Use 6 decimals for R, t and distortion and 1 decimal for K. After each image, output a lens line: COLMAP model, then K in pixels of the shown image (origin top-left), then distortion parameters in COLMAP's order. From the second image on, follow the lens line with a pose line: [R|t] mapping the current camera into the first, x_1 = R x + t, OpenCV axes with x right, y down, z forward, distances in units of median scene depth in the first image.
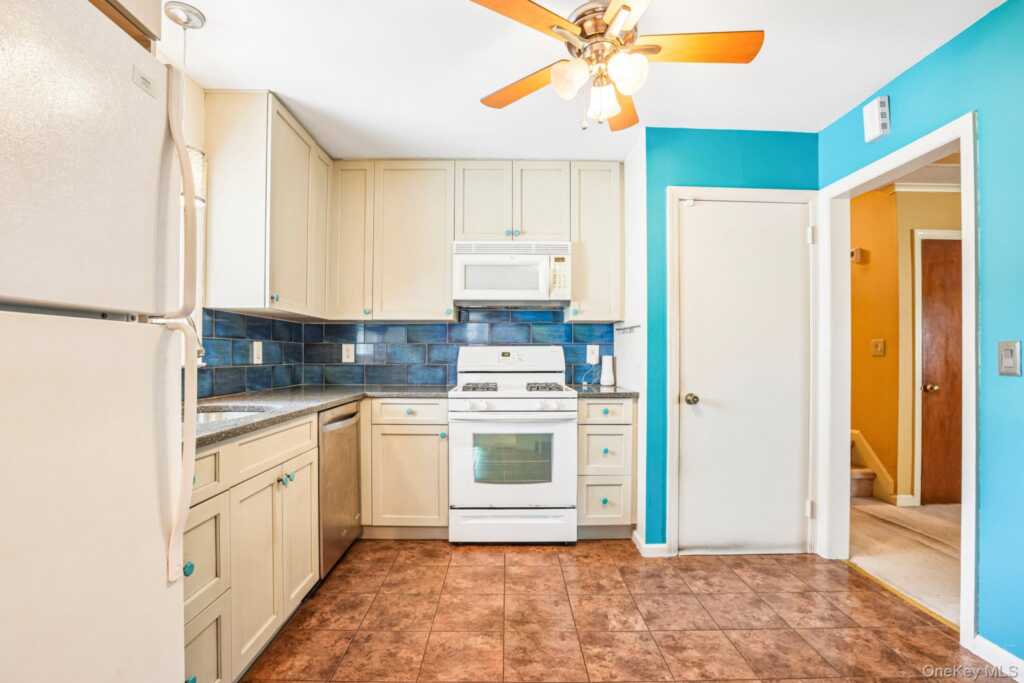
lens RADIAL K [[475.7, 0, 511.7], [0, 475.7, 353.5], [0, 0, 1]] dist [-0.041672, 0.000554]
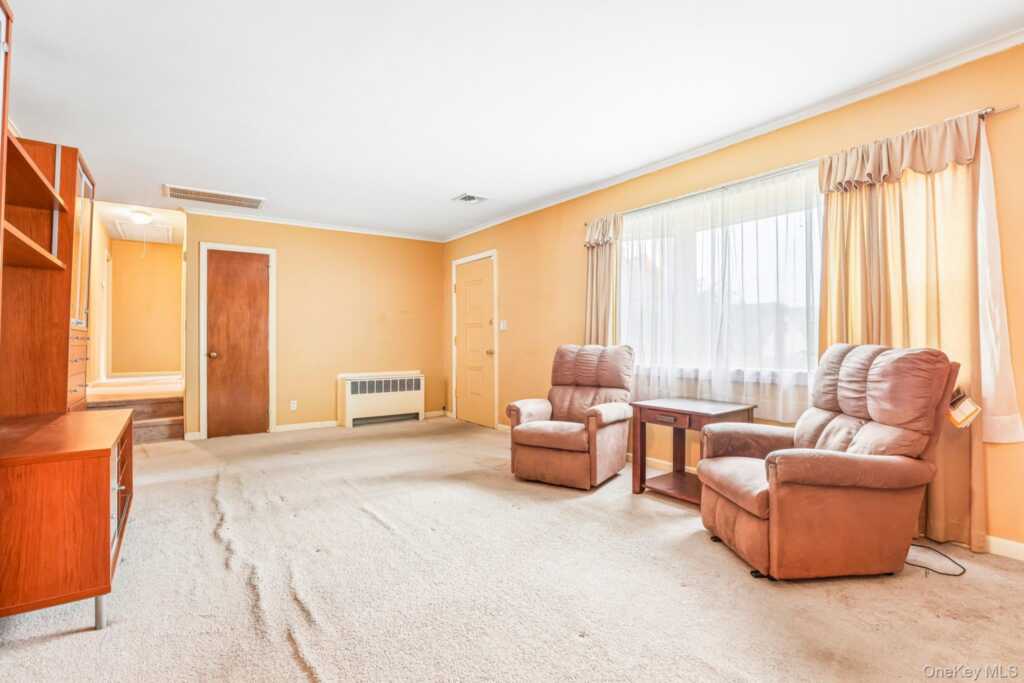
lens RADIAL K [[483.1, 0, 510.0], [0, 483.1, 335.5], [0, 0, 1]] dist [-0.040866, 0.016842]
pose [[0.821865, 0.002718, 0.569676, 1.041243], [0.004923, 0.999917, -0.011873, 0.048040], [-0.569662, 0.012563, 0.821783, -0.919659]]
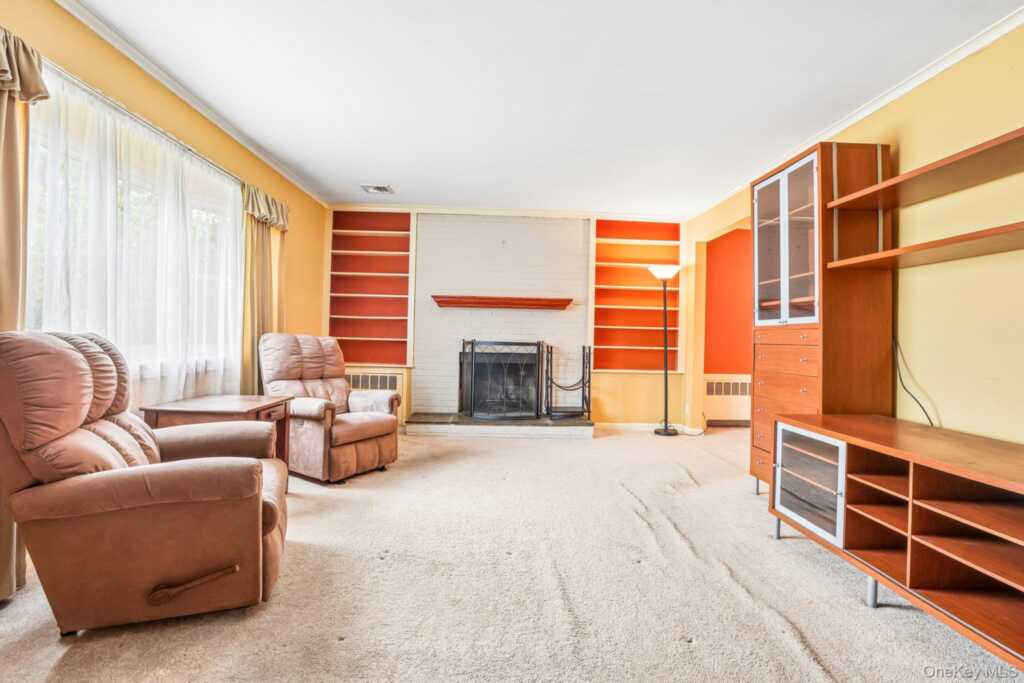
lens RADIAL K [[472.3, 0, 509.2], [0, 472.3, 331.8], [0, 0, 1]] dist [-0.051478, 0.019050]
pose [[-0.999216, -0.026316, -0.029588, 1.494172], [-0.025955, 0.999585, -0.012517, 0.050543], [0.029905, -0.011740, -0.999484, 0.759003]]
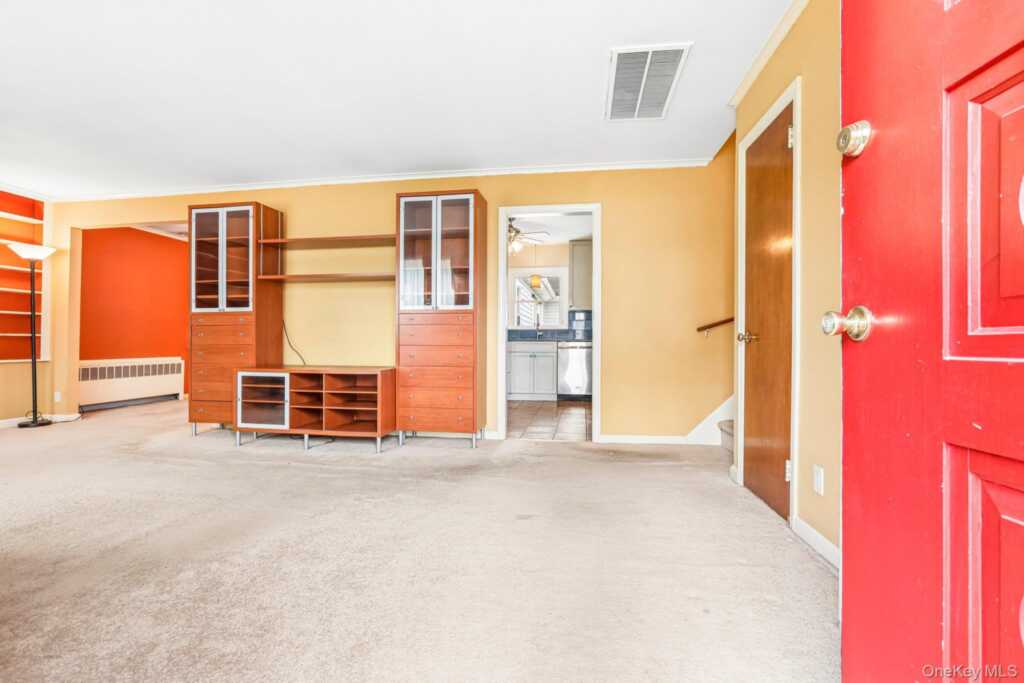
lens RADIAL K [[483.1, 0, 510.0], [0, 483.1, 335.5], [0, 0, 1]] dist [-0.040866, 0.016842]
pose [[-0.165725, -0.020212, -0.985965, 2.238771], [-0.000920, 0.999793, -0.020341, 0.114167], [0.986172, -0.002464, -0.165709, 0.940674]]
